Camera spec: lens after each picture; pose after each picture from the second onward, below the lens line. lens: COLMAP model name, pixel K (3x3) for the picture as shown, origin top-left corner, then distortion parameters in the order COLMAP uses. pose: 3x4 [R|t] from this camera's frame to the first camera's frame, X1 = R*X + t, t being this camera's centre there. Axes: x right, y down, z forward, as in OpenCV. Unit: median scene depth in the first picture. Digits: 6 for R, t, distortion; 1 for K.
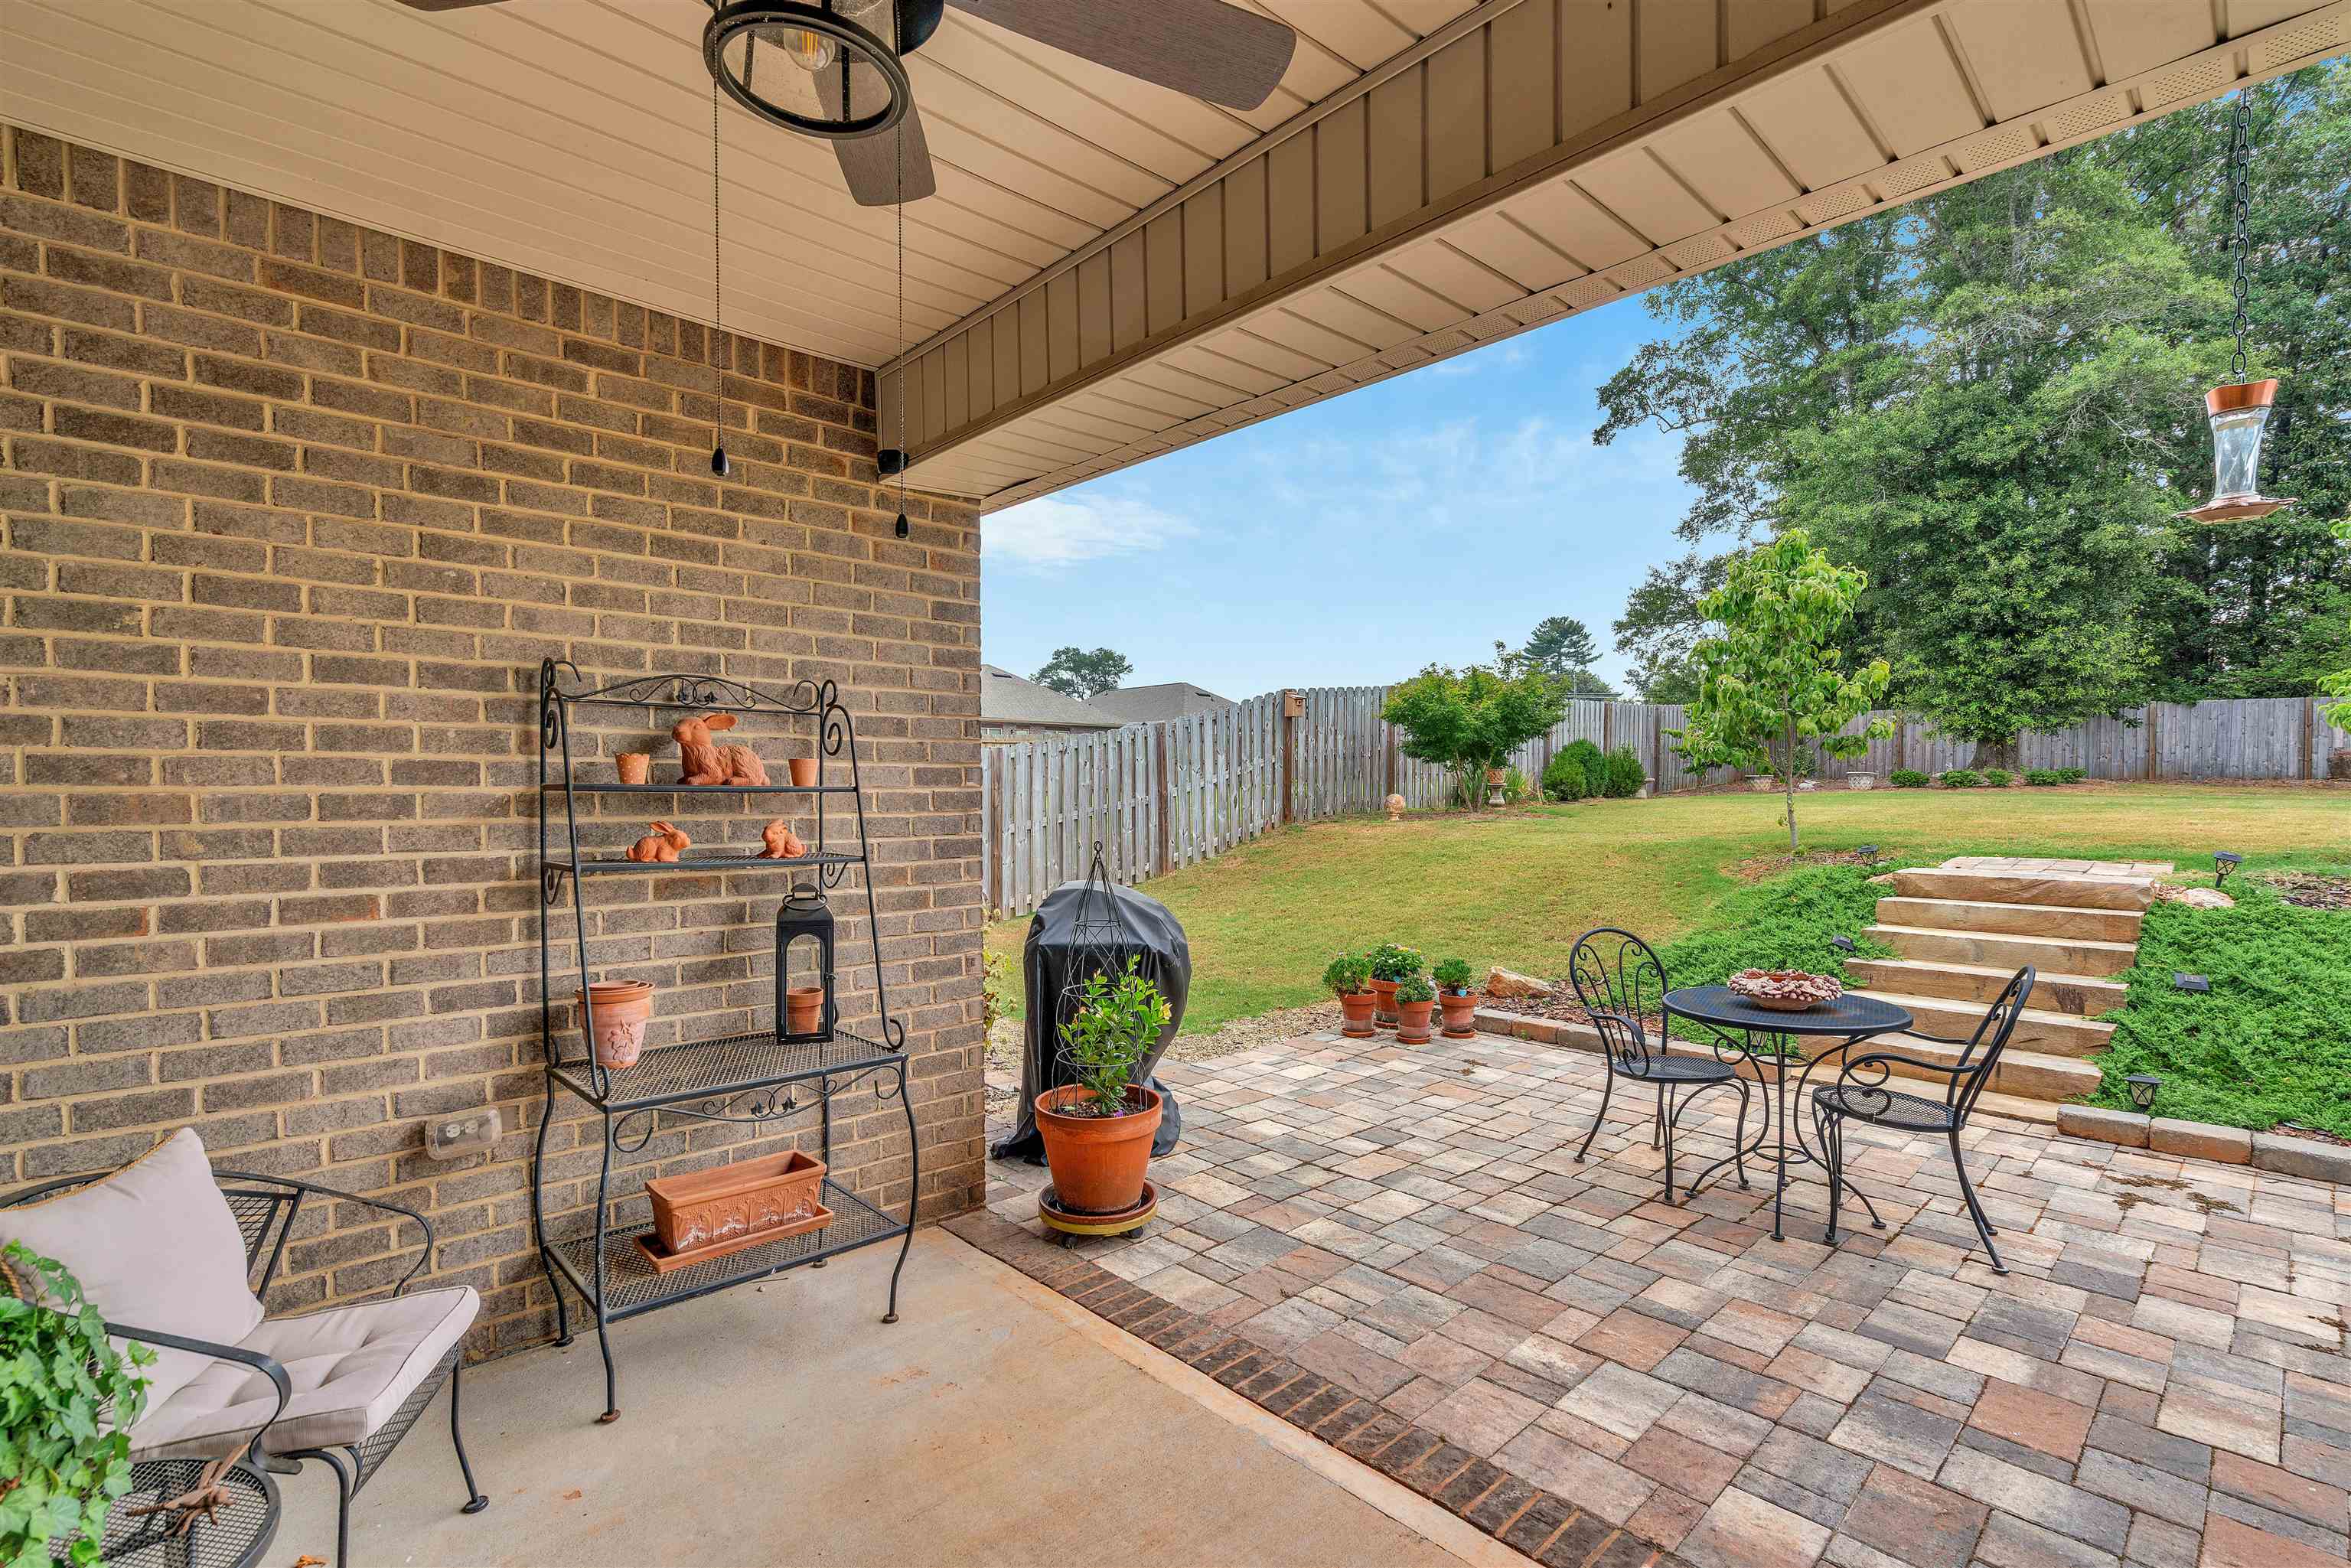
lens RADIAL K [[1080.8, 0, 1181.8], [0, 1080.8, 792.0], [0, 0, 1]] dist [0.013691, 0.000164]
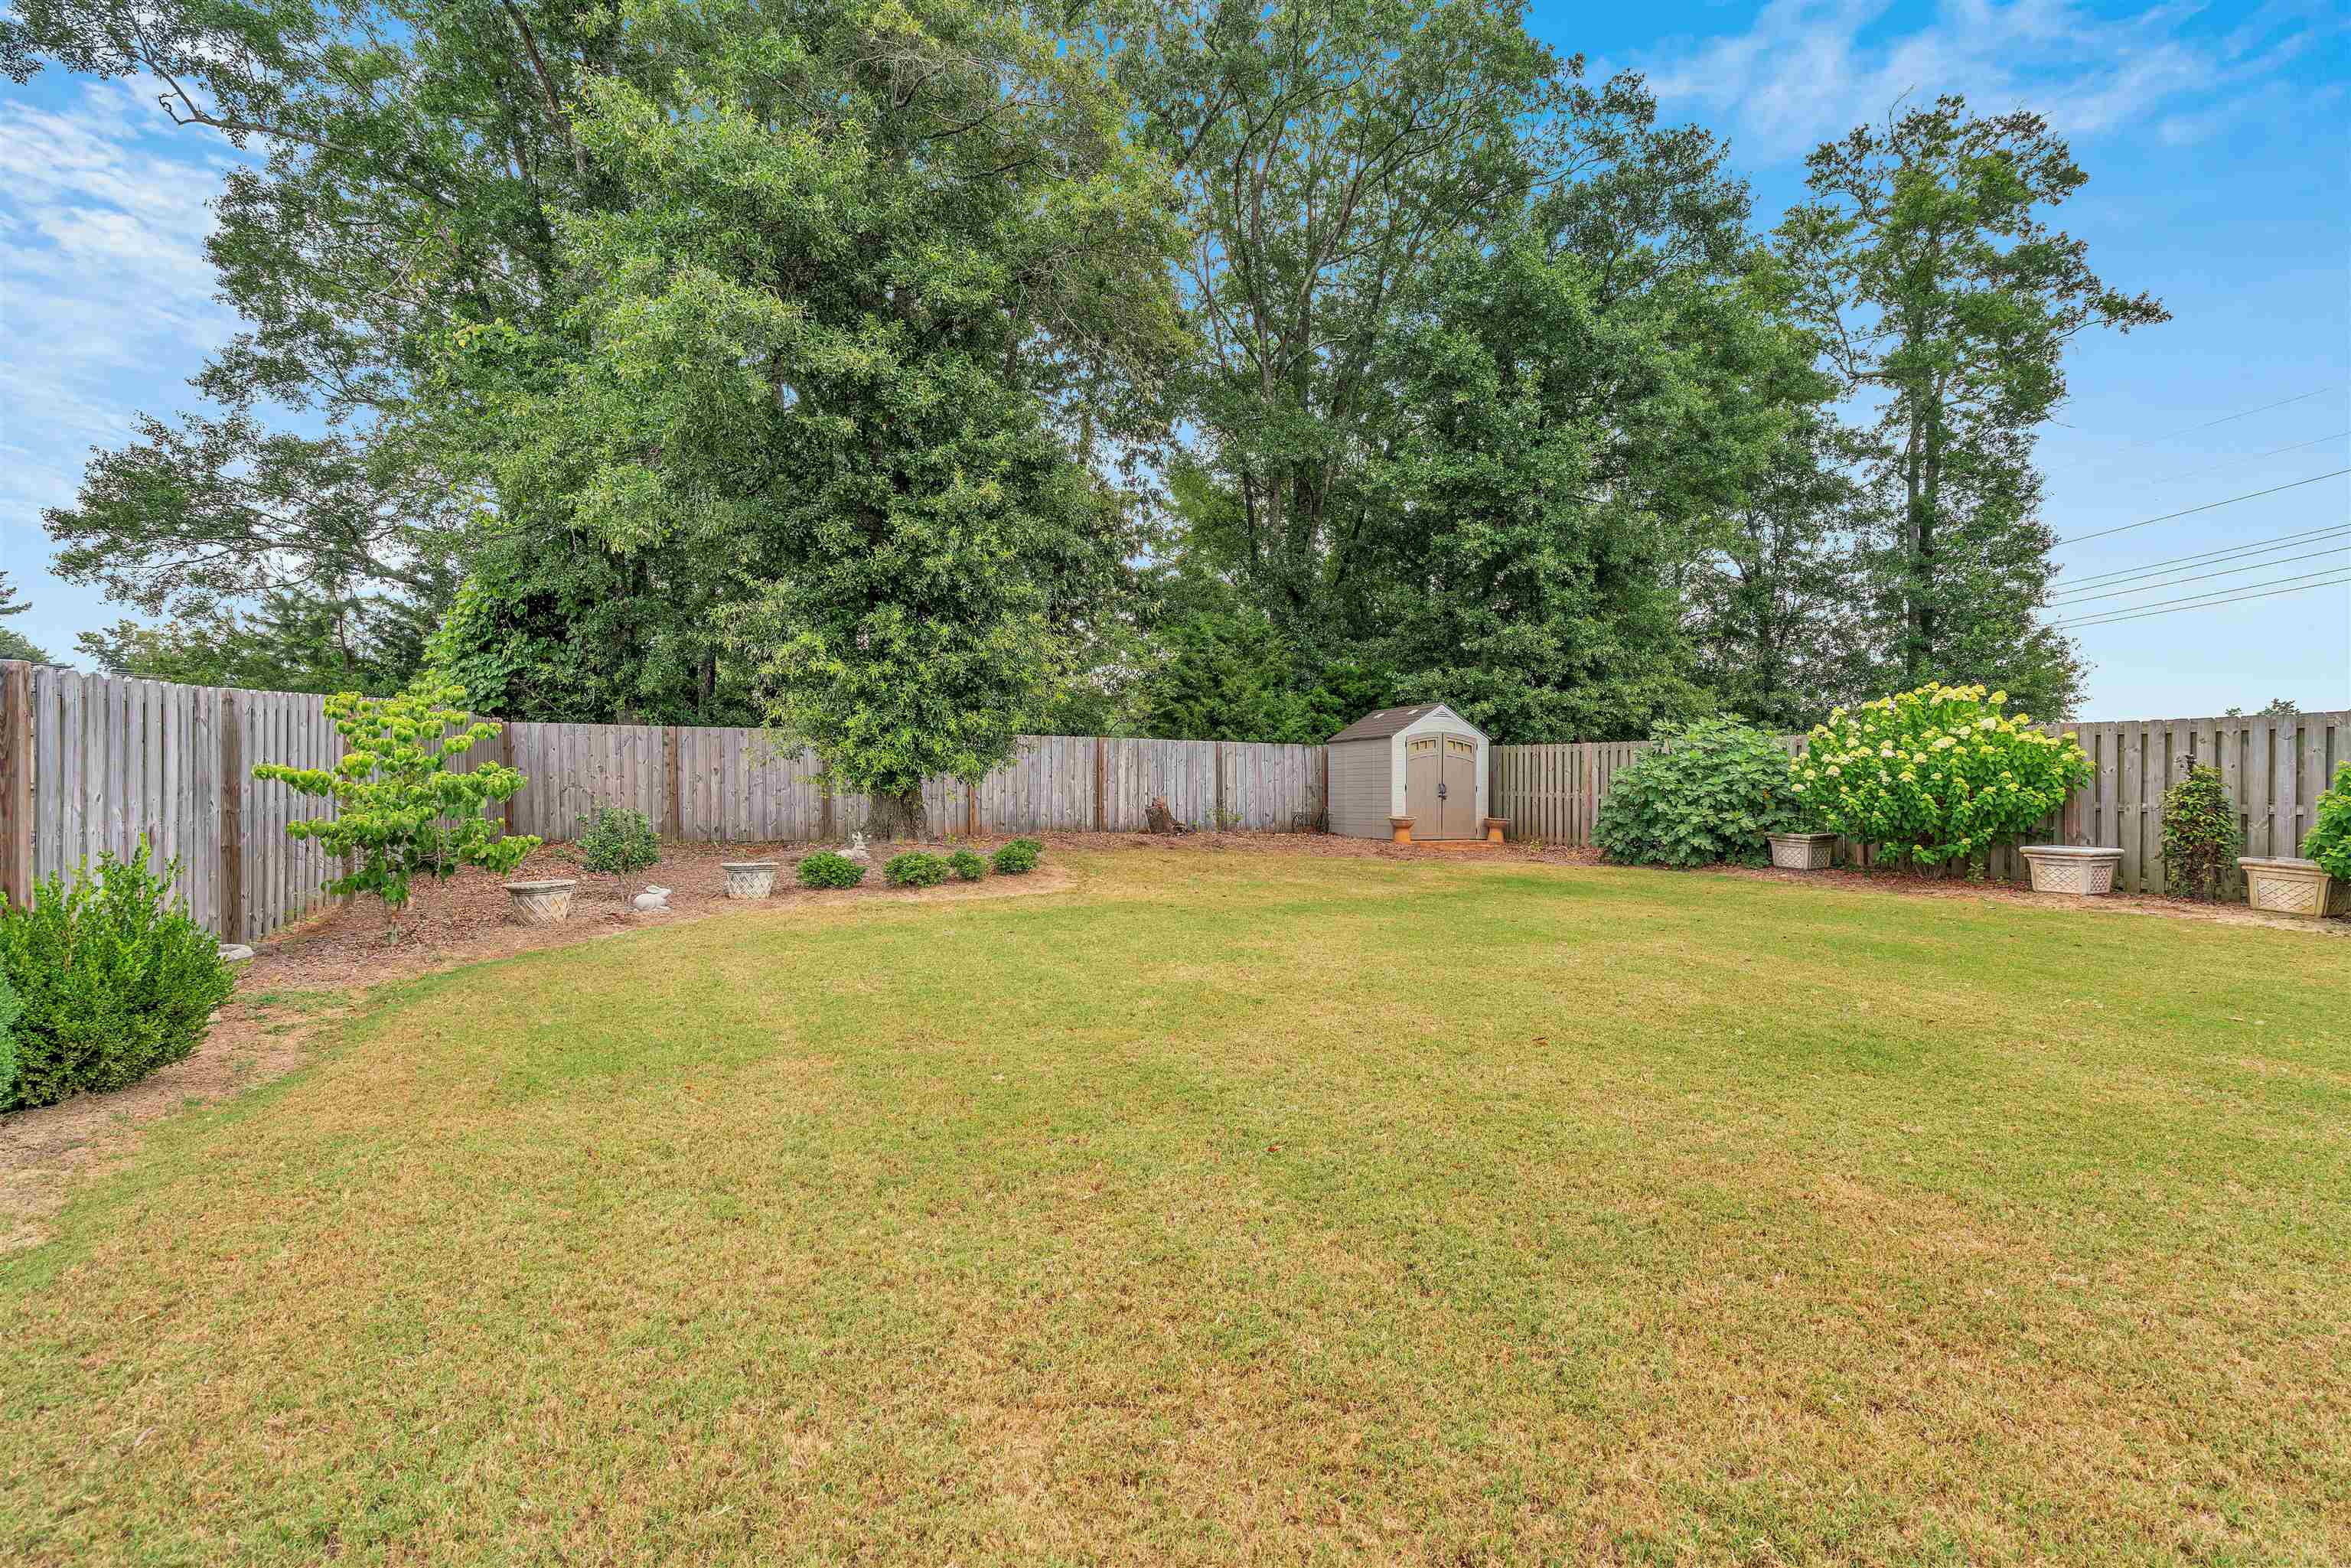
lens RADIAL K [[1080.8, 0, 1186.7], [0, 1080.8, 795.6], [0, 0, 1]] dist [0.013691, 0.000164]
pose [[0.381679, -0.011311, 0.924226, 0.178177], [0.010436, 0.999914, 0.007928, -0.034483], [-0.924236, 0.006620, 0.381764, 0.443278]]
